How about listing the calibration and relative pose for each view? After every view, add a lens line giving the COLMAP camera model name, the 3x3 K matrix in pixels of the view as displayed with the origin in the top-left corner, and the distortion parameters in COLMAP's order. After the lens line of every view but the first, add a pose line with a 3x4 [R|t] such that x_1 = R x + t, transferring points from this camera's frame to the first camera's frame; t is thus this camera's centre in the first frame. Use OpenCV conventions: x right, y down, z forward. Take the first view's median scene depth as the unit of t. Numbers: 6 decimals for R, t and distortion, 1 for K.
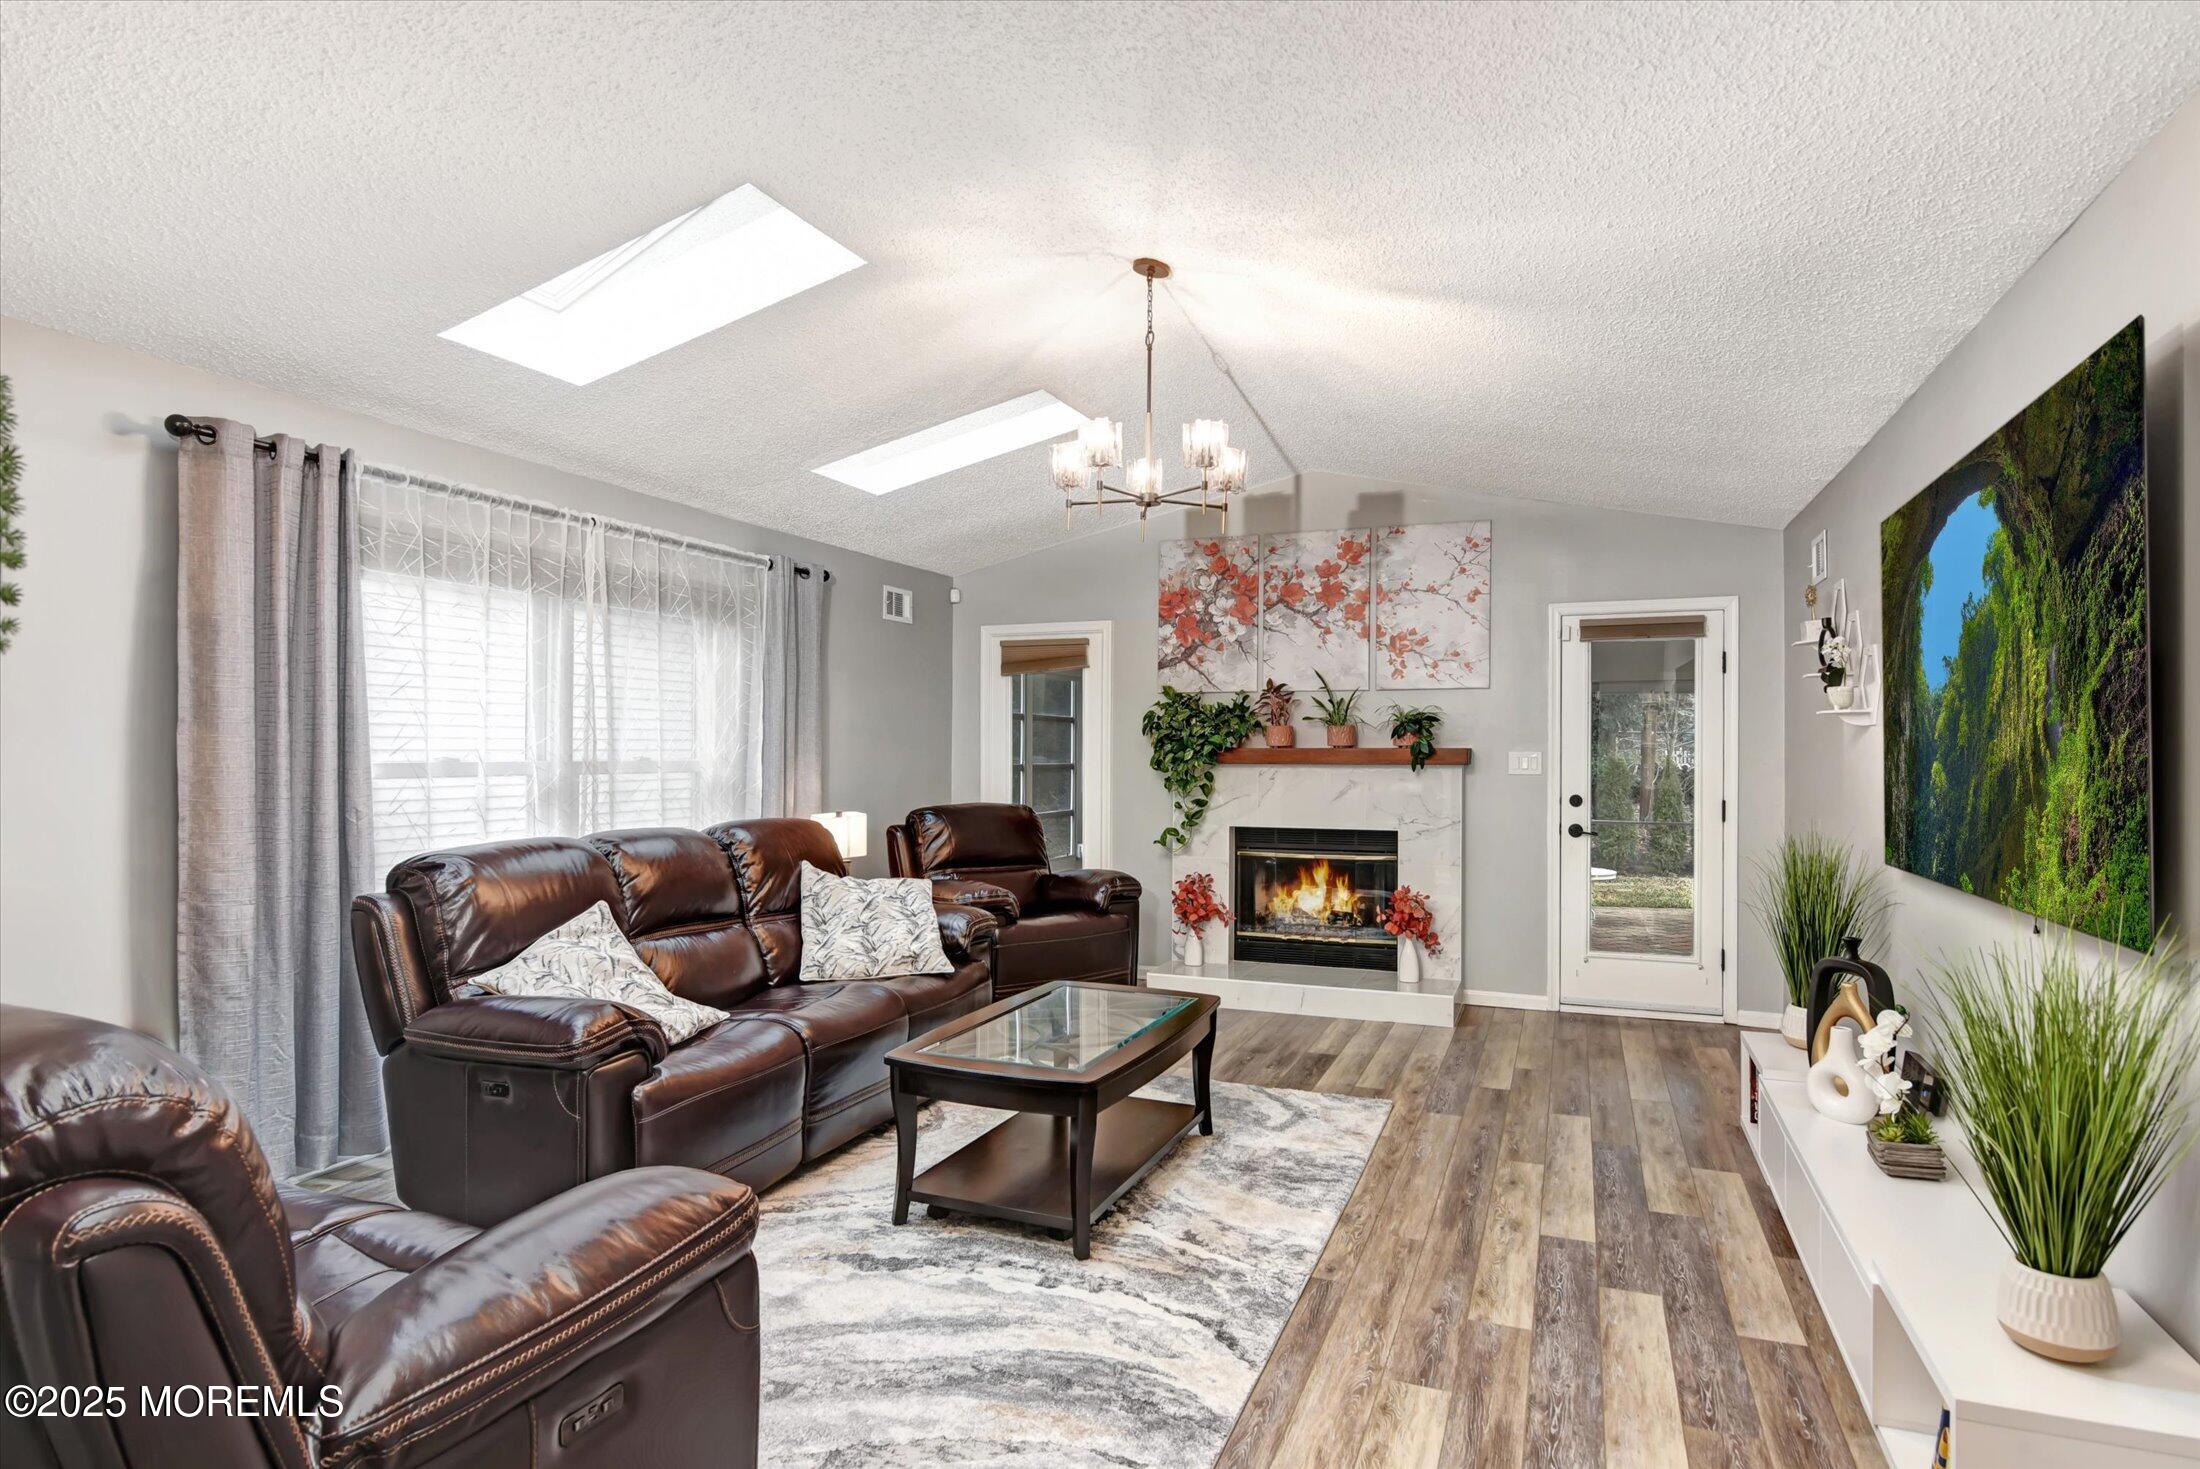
lens RADIAL K [[1167.6, 0, 1106.4], [0, 1167.6, 727.0], [0, 0, 1]] dist [-0.014392, -0.001311]
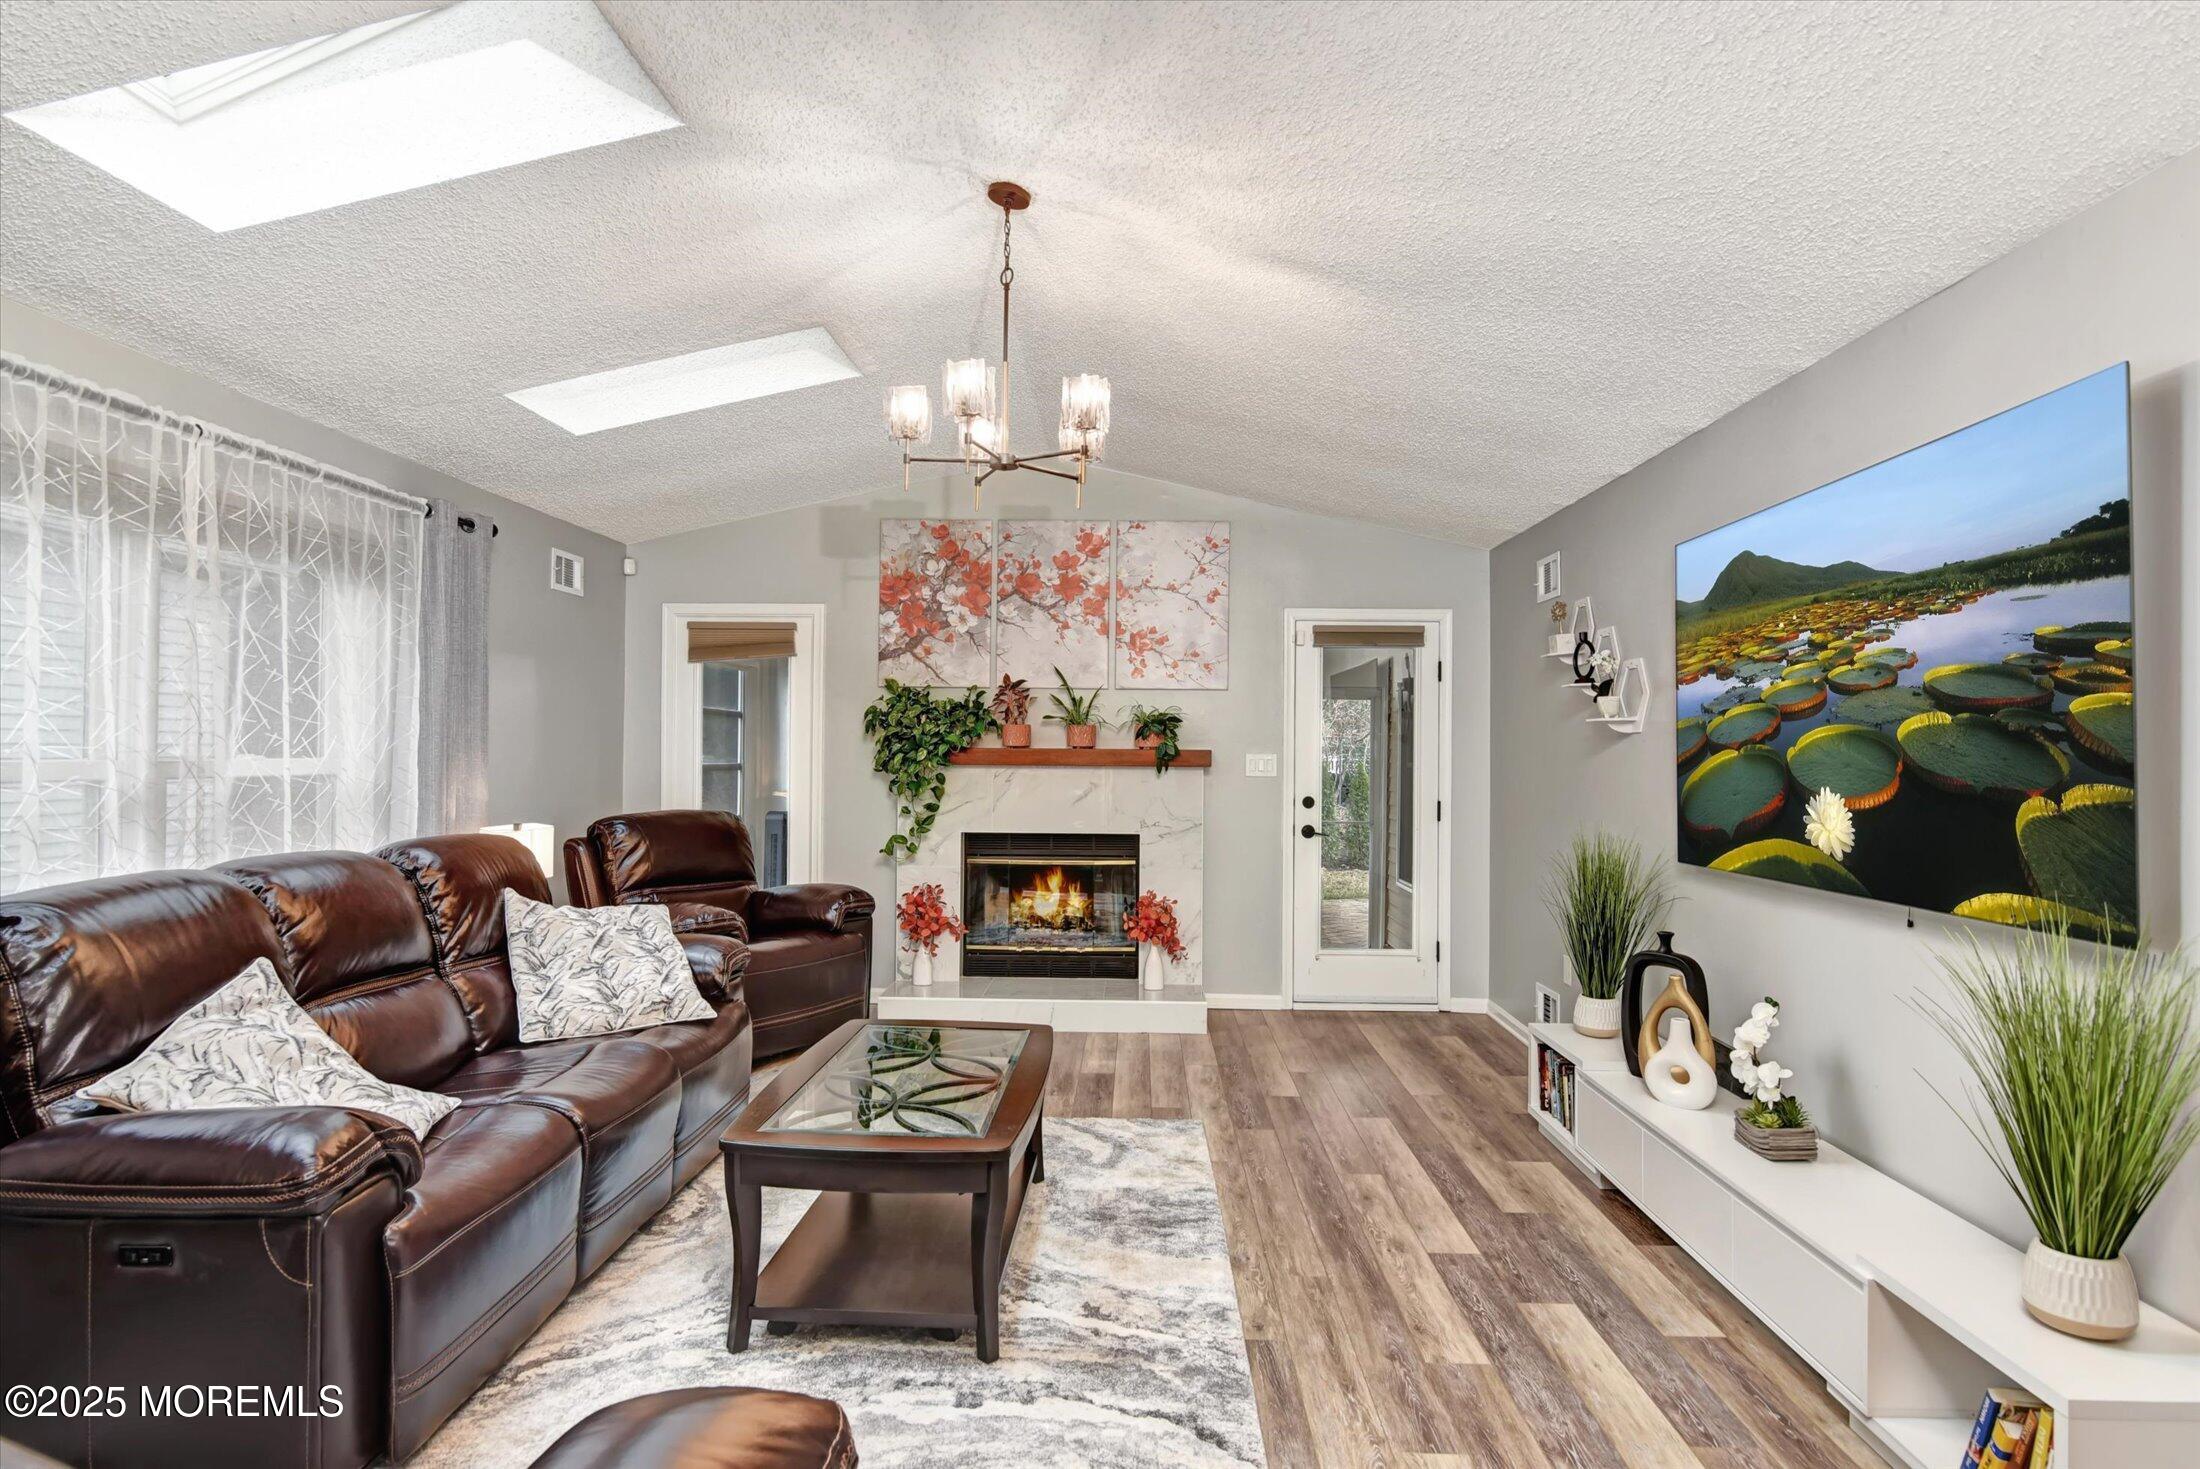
lens RADIAL K [[1174.6, 0, 1100.0], [0, 1174.6, 734.5], [0, 0, 1]] dist [-0.013706, -0.001202]
pose [[0.940332, 0.010985, 0.340080, -0.165912], [-0.013460, 0.999897, 0.004921, 0.002018], [-0.339991, -0.009205, 0.940384, 0.132870]]
